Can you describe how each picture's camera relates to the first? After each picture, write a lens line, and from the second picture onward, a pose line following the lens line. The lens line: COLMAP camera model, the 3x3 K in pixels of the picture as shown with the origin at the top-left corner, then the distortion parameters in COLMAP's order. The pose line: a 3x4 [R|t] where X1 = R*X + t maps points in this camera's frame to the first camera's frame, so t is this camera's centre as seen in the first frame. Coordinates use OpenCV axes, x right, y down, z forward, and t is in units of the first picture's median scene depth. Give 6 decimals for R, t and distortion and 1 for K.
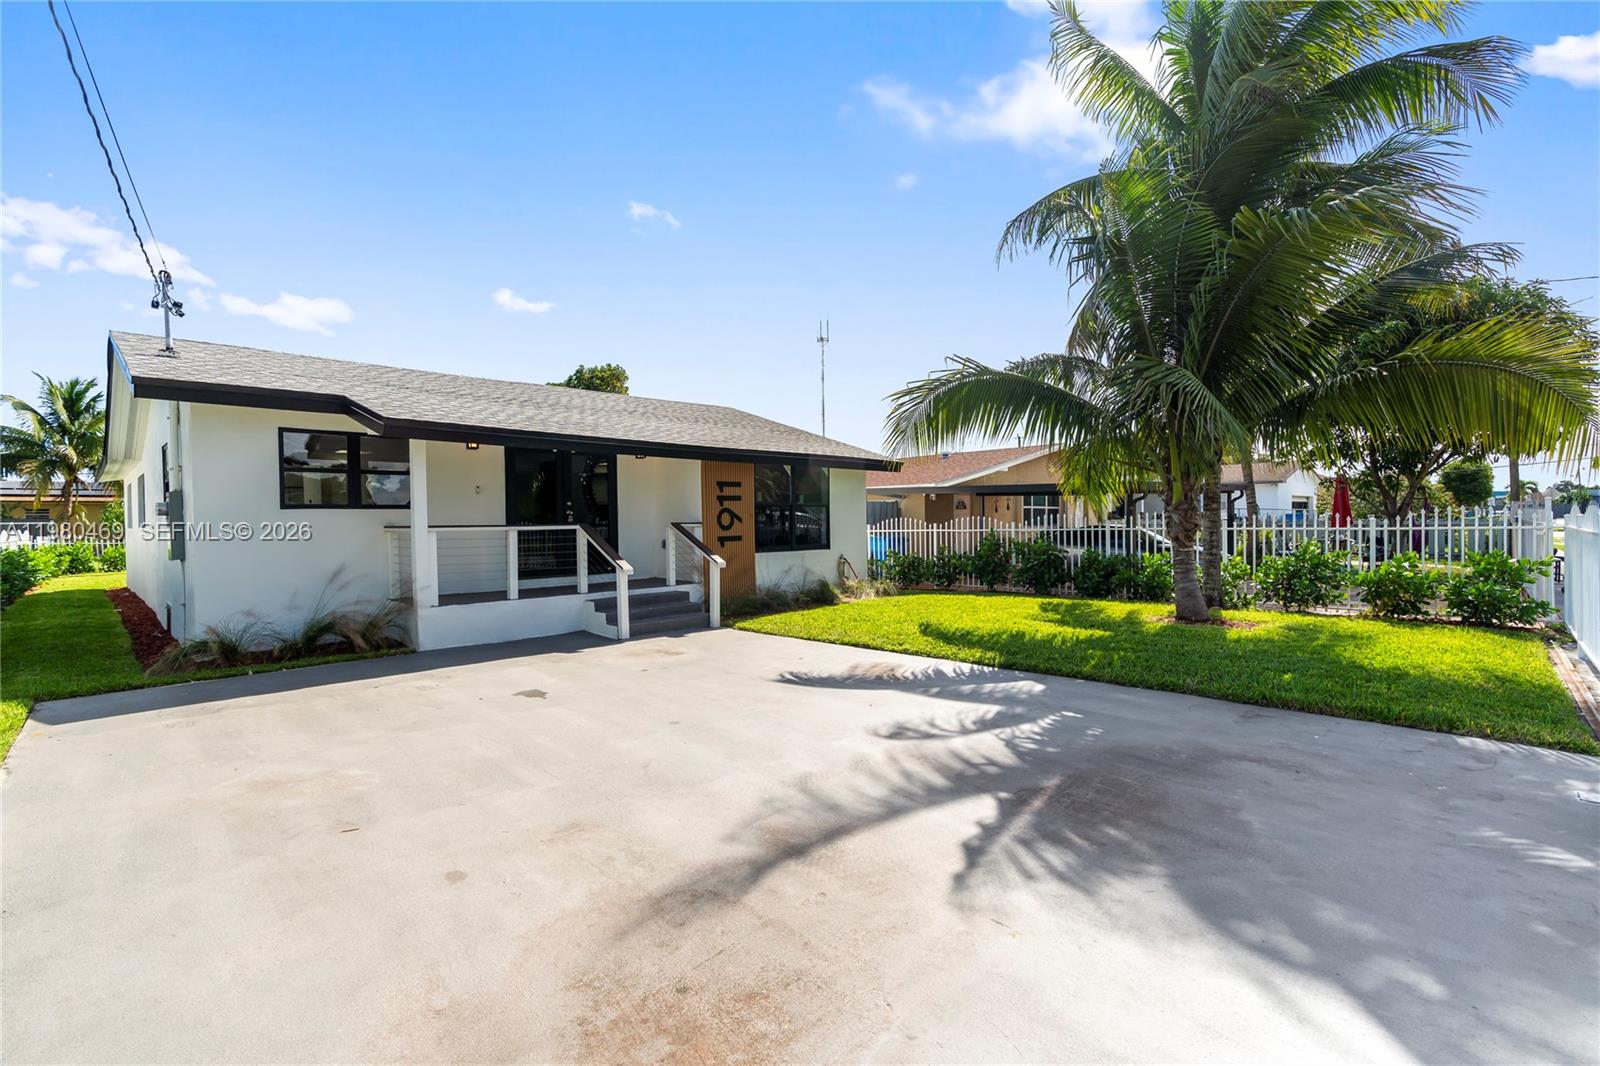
lens RADIAL K [[720.7, 0, 795.8], [0, 720.7, 531.1], [0, 0, 1]] dist [-0.012740, 0.005208]
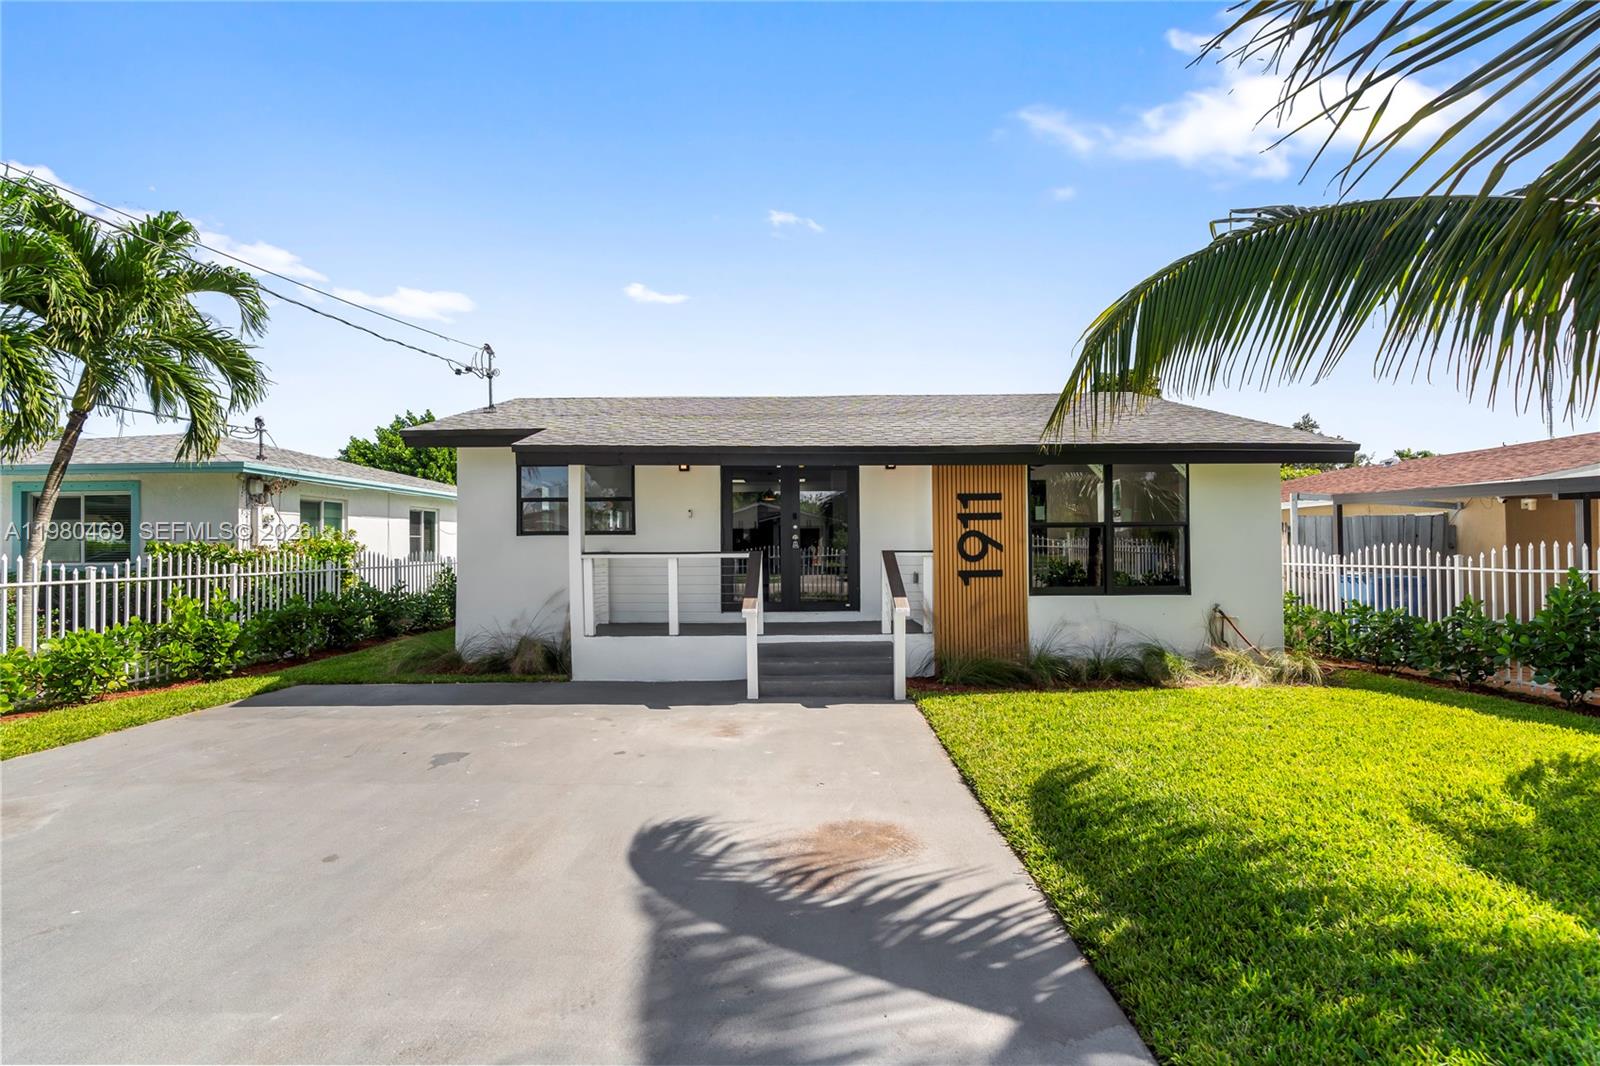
lens RADIAL K [[720.7, 0, 801.1], [0, 720.7, 527.4], [0, 0, 1]] dist [-0.012740, 0.005208]
pose [[0.708569, -0.012049, -0.705539, 0.281560], [-0.012715, 0.999474, -0.029838, -0.011617], [0.705527, 0.030113, 0.708043, 0.375149]]
